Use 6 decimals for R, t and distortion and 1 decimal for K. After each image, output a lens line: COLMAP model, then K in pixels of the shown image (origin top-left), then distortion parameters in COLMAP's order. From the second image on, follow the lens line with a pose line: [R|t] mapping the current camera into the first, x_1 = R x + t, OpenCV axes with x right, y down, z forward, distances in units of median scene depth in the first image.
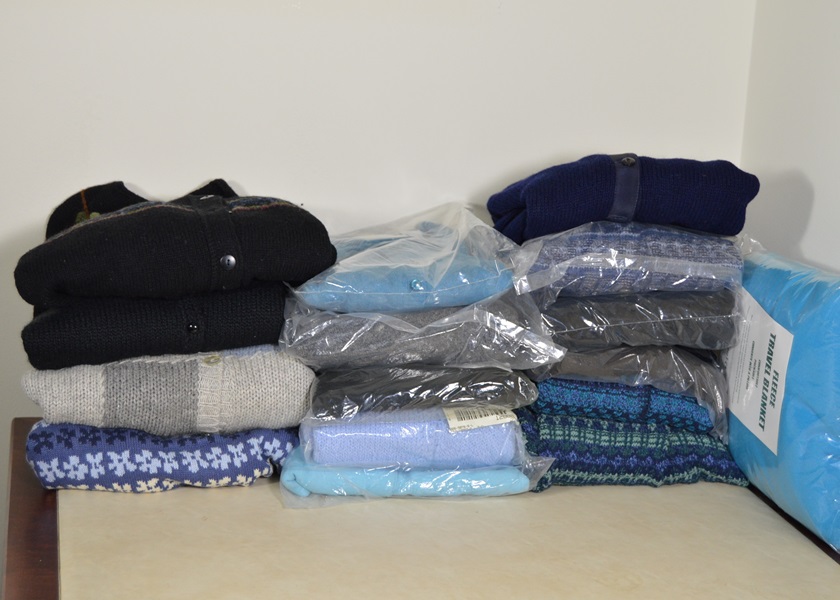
lens RADIAL K [[1626.0, 0, 420.0], [0, 1626.0, 300.0], [0, 0, 1]] dist [-0.038075, -0.154596]
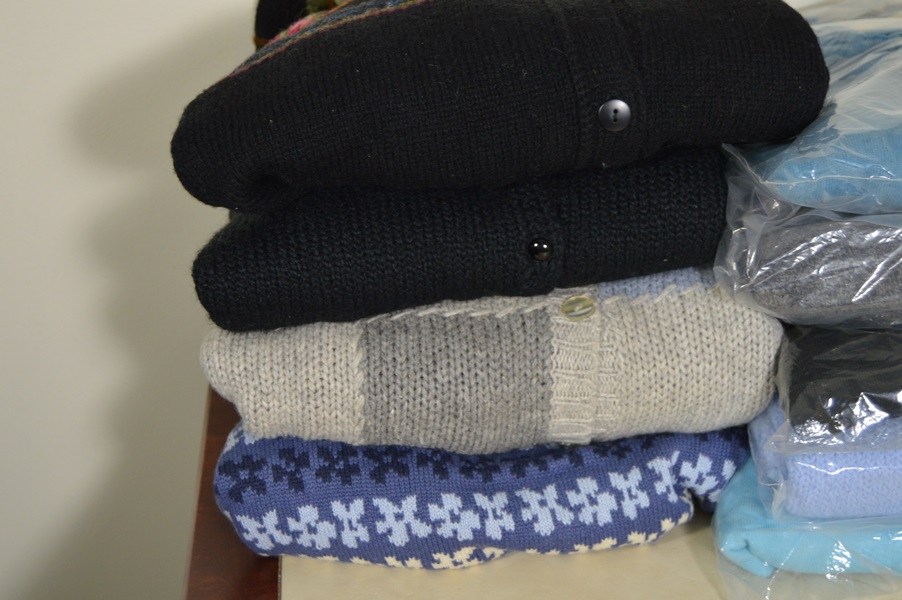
lens RADIAL K [[1610.2, 0, 451.0], [0, 1610.2, 300.0], [0, 0, 1]] dist [-0.032598, 0.007874]
pose [[0.989008, 0.007139, -0.147687, -0.095198], [0.021637, 0.981094, 0.192317, -0.060650], [0.146268, -0.193398, 0.970156, 0.529099]]
